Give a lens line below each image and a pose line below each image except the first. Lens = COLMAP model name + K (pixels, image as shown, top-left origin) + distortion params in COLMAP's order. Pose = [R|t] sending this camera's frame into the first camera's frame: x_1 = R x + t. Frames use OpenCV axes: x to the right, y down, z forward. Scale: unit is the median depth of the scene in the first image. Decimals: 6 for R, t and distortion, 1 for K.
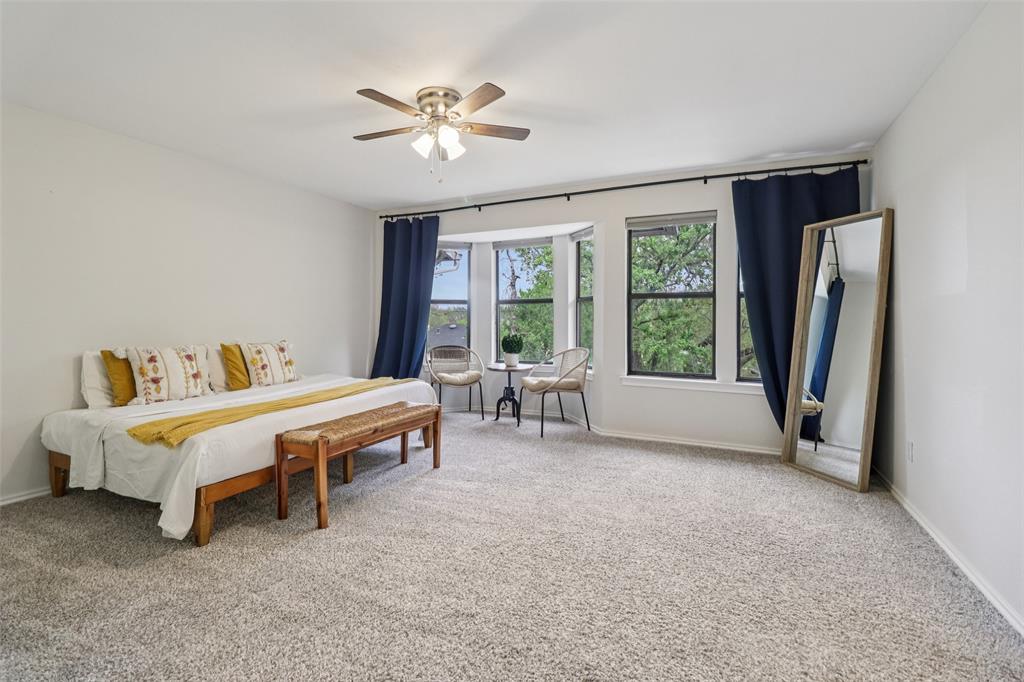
lens RADIAL K [[471.7, 0, 519.8], [0, 471.7, 317.9], [0, 0, 1]] dist [-0.003459, -0.010693]
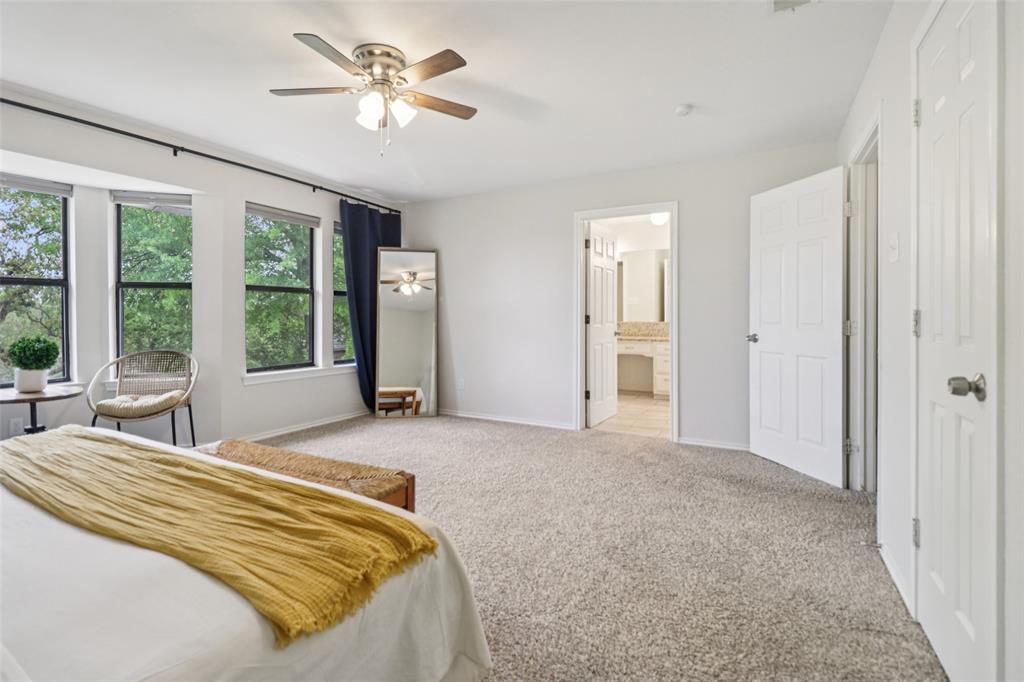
lens RADIAL K [[471.7, 0, 508.8], [0, 471.7, 321.1], [0, 0, 1]] dist [-0.003459, -0.010693]
pose [[0.047437, -0.002796, 0.998870, -0.686877], [0.012099, 0.999924, 0.002224, 0.025466], [-0.998801, 0.011980, 0.047467, 0.473819]]
